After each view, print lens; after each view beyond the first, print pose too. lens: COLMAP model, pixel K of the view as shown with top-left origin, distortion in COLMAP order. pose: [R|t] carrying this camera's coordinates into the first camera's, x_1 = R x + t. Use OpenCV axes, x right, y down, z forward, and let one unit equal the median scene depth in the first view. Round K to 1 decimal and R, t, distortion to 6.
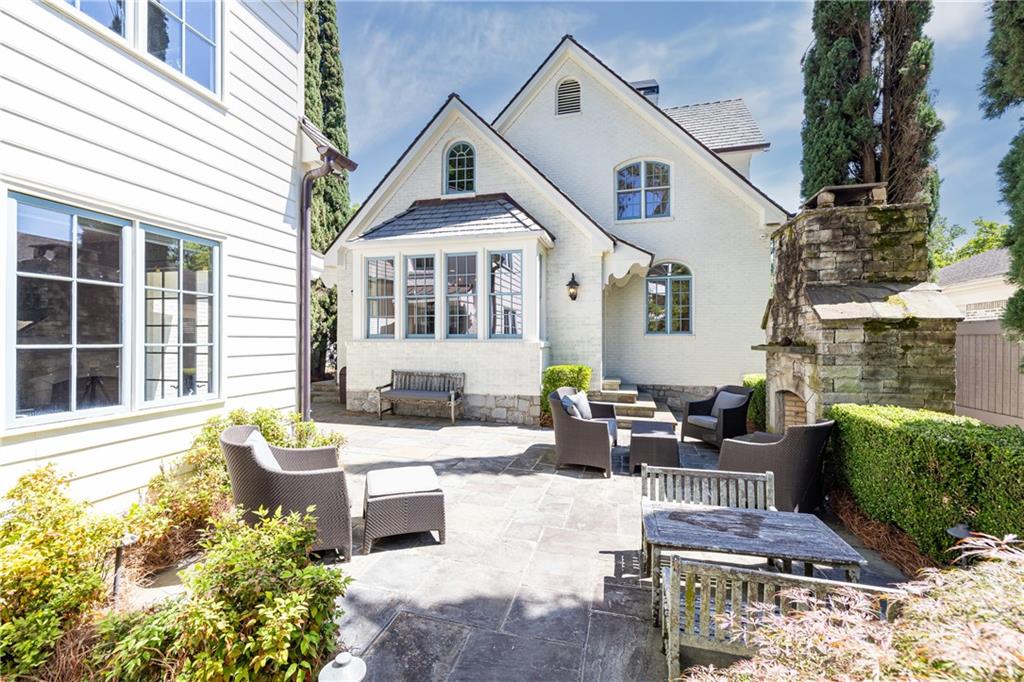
lens RADIAL K [[429.8, 0, 512.0], [0, 429.8, 341.0], [0, 0, 1]] dist [0.000661, 0.000020]
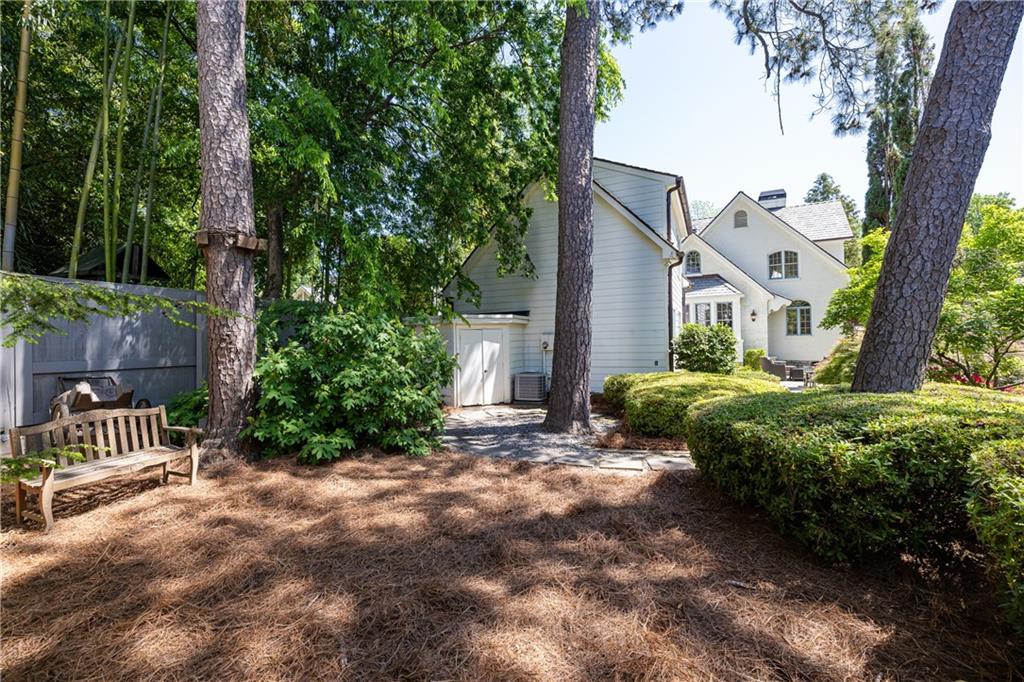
lens RADIAL K [[429.8, 0, 512.0], [0, 429.8, 341.0], [0, 0, 1]] dist [0.000661, 0.000020]
pose [[0.980166, -0.017133, -0.197437, -0.661375], [0.015158, 0.999819, -0.011510, 0.015743], [0.197598, 0.008289, 0.980248, -1.476243]]
